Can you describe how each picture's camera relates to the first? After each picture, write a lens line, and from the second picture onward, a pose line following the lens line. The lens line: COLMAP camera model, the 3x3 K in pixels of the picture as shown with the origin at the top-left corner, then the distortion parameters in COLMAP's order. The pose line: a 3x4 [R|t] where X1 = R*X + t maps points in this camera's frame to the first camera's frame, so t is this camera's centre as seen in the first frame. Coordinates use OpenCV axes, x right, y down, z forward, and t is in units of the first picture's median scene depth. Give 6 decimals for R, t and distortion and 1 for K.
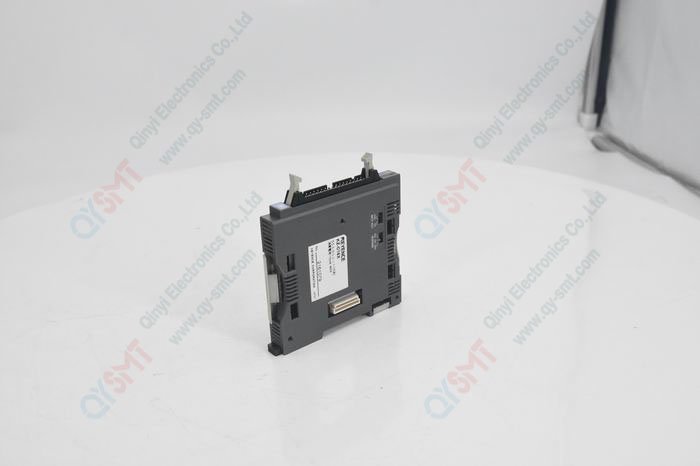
lens RADIAL K [[775.1, 0, 350.6], [0, 775.1, 231.2], [0, 0, 1]] dist [0.000792, 0.000000]
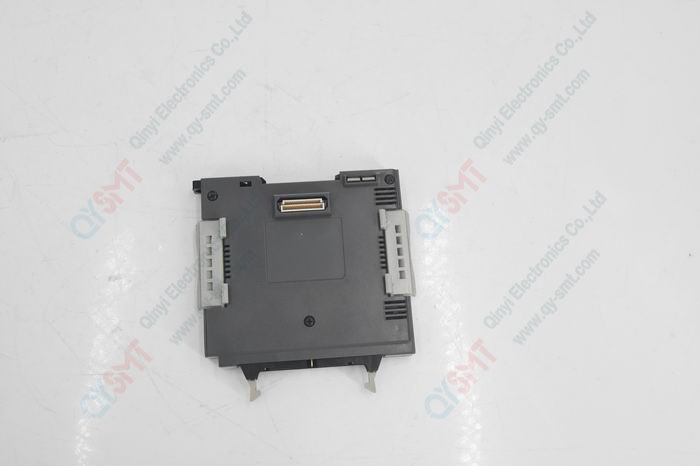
lens RADIAL K [[774.7, 0, 349.0], [0, 774.7, 232.3], [0, 0, 1]] dist [0.000500, 0.000000]
pose [[1.000000, -0.000032, 0.000812, -0.446483], [0.000031, 0.999999, 0.001392, 0.000054], [-0.000812, -0.001392, 0.999999, 0.000607]]
